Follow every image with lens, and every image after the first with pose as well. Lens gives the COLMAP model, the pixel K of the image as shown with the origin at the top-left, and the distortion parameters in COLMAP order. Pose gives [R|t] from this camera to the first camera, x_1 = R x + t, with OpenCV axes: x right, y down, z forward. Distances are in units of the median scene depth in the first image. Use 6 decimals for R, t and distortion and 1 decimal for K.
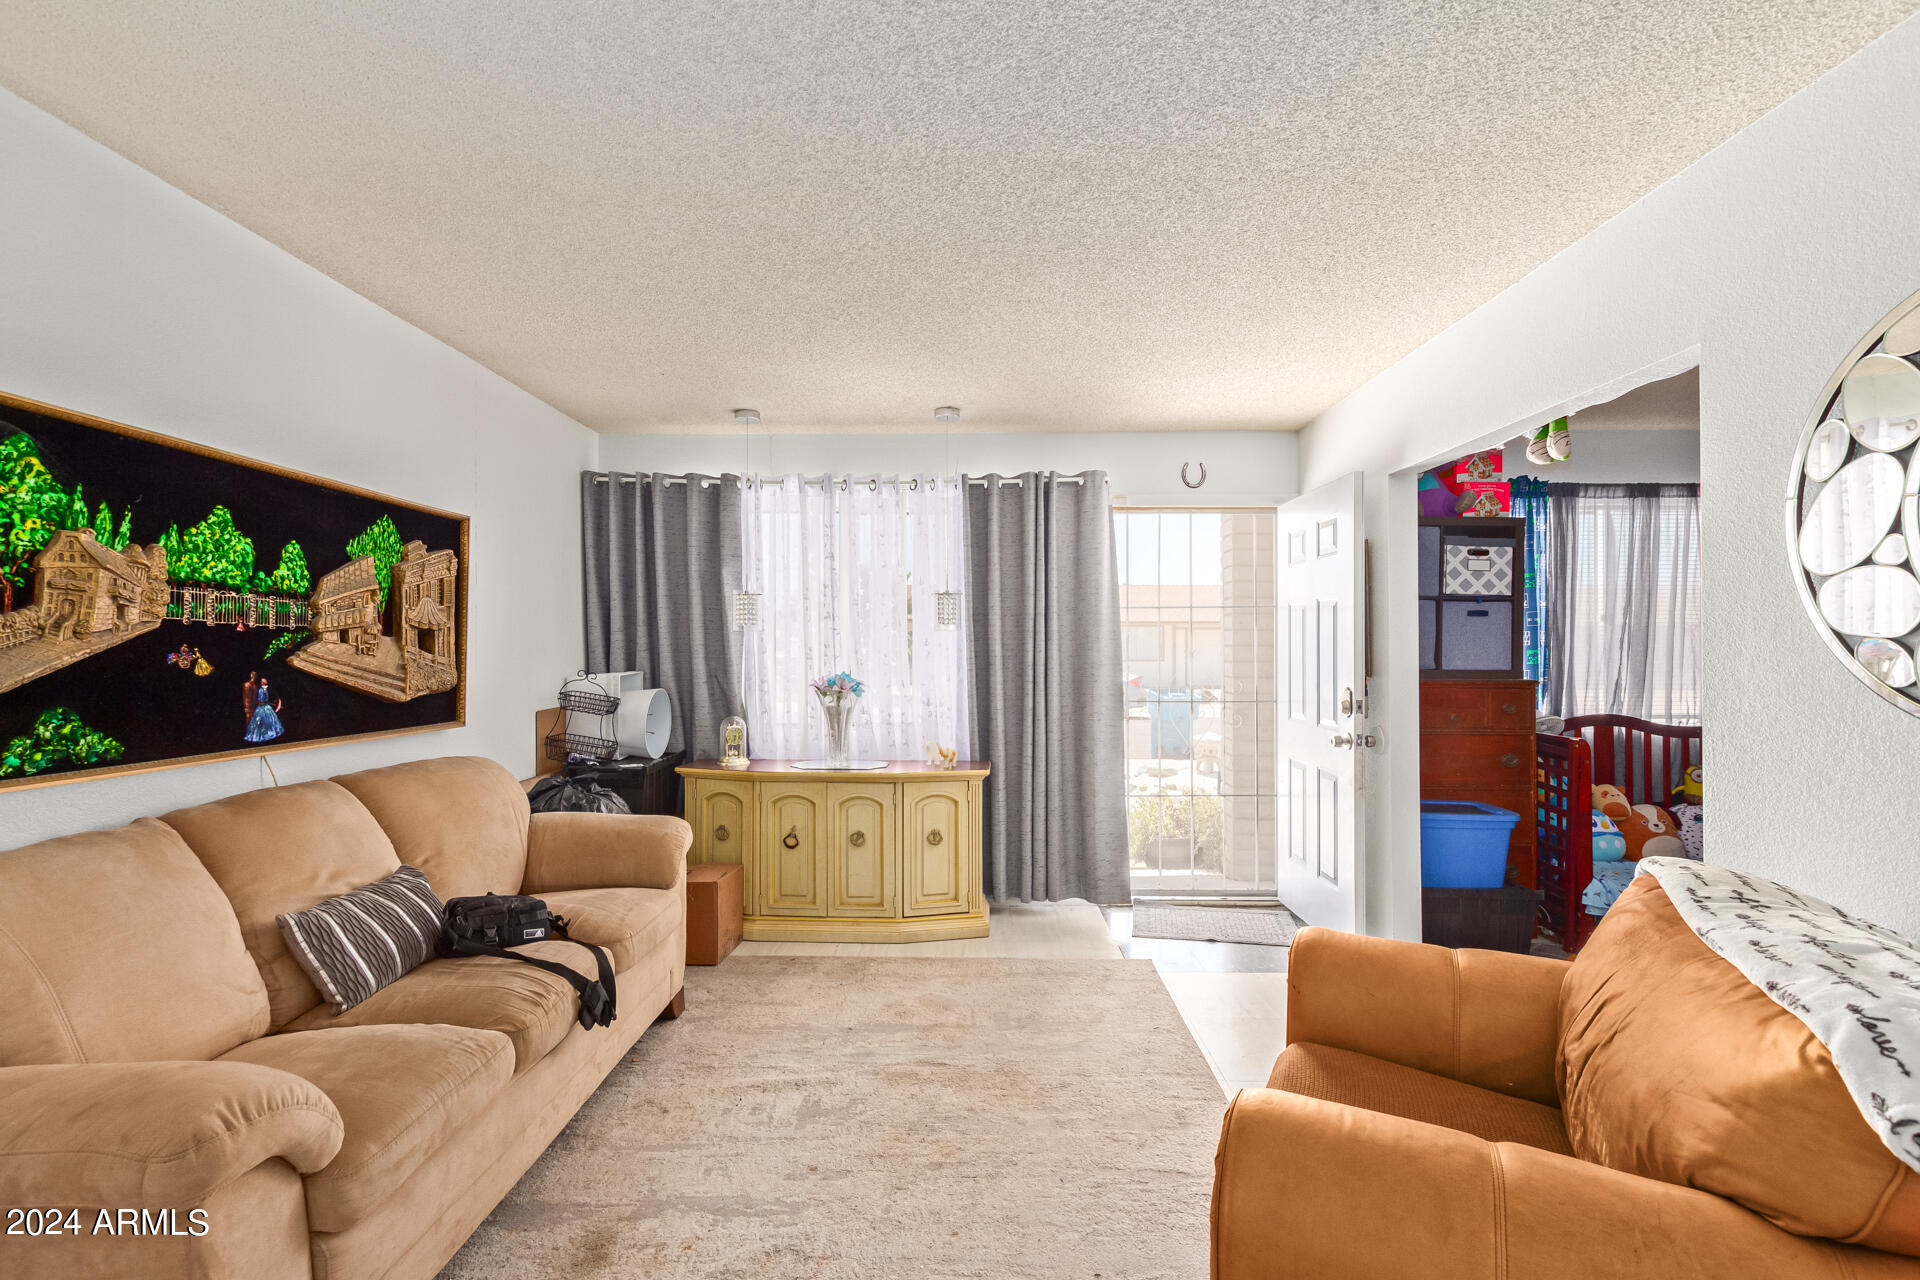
lens RADIAL K [[886.6, 0, 959.4], [0, 886.6, 647.8], [0, 0, 1]] dist [0.000096, 0.000231]
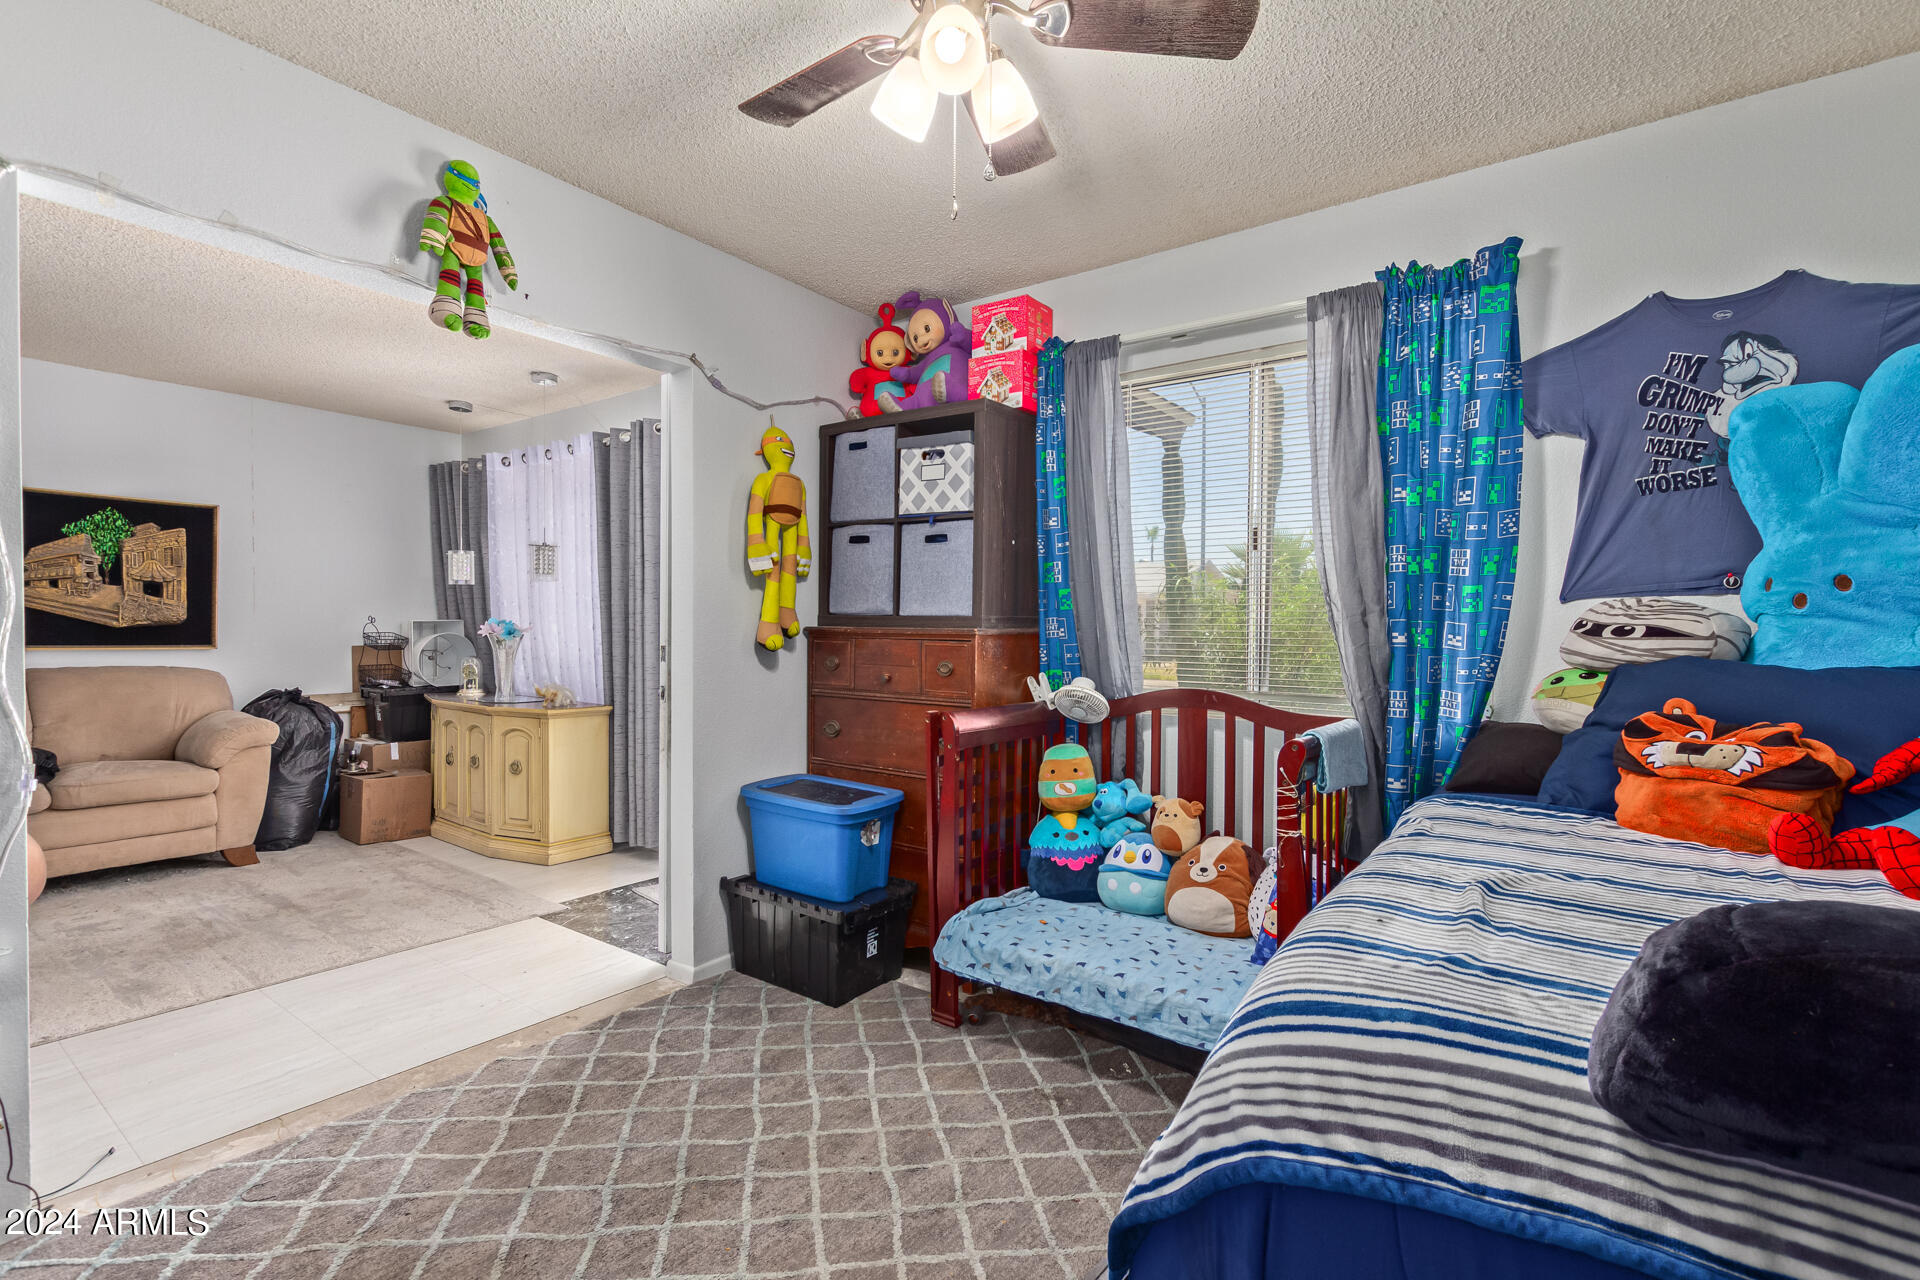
lens RADIAL K [[886.6, 0, 956.9], [0, 886.6, 639.8], [0, 0, 1]] dist [0.000096, 0.000231]
pose [[0.810403, 0.015734, -0.585662, 1.031703], [-0.007361, 0.999834, 0.016676, 0.032427], [0.585827, -0.009203, 0.810384, 0.418404]]
